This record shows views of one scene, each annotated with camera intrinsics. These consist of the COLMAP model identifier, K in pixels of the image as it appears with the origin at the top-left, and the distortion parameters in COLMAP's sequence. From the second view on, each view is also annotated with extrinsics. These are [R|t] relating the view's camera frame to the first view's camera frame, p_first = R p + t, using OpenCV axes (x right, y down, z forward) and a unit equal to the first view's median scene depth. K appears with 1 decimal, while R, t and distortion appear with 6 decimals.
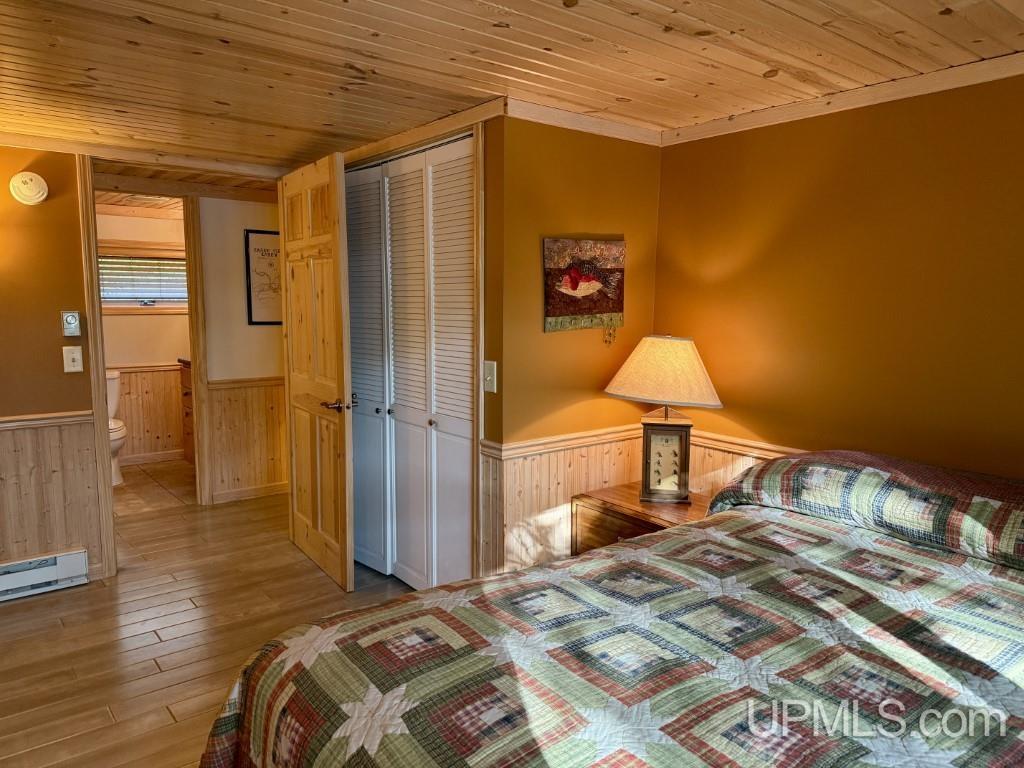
lens RADIAL K [[719.5, 0, 512.9], [0, 719.5, 382.9], [0, 0, 1]] dist [0.037946, -0.026230]
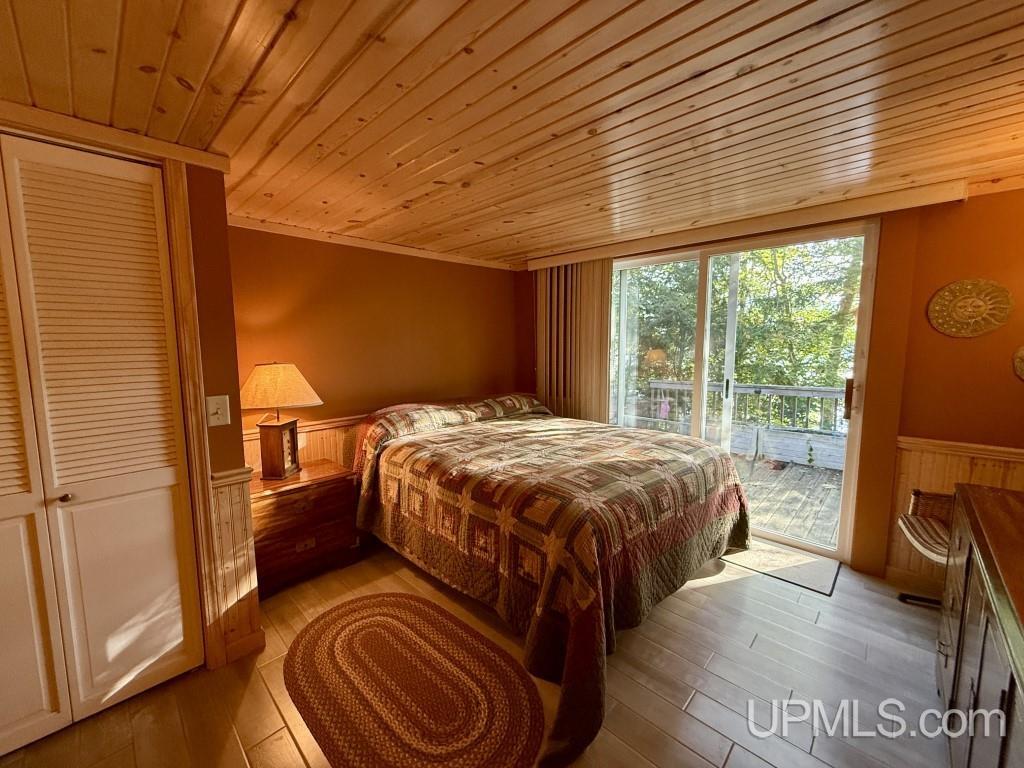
lens RADIAL K [[408.2, 0, 513.4], [0, 408.2, 383.1], [0, 0, 1]] dist [-0.000534, -0.000439]
pose [[-0.127433, -0.107734, 0.985979, -1.063626], [0.125262, 0.984376, 0.123748, -0.112265], [-0.983906, 0.139276, -0.111947, 1.008474]]
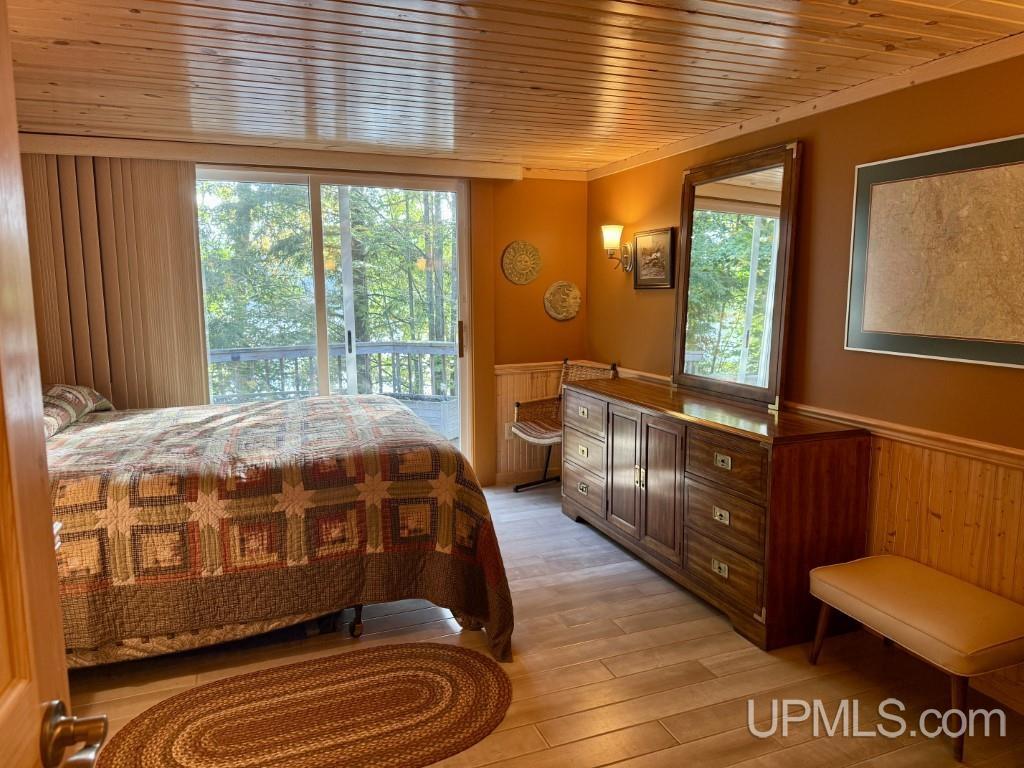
lens RADIAL K [[719.5, 0, 514.5], [0, 719.5, 382.8], [0, 0, 1]] dist [0.037946, -0.026230]
pose [[-0.957227, -0.041507, 0.286345, -0.843457], [0.032959, 0.967573, 0.250433, -0.258826], [-0.287454, 0.249159, -0.924819, 2.224320]]
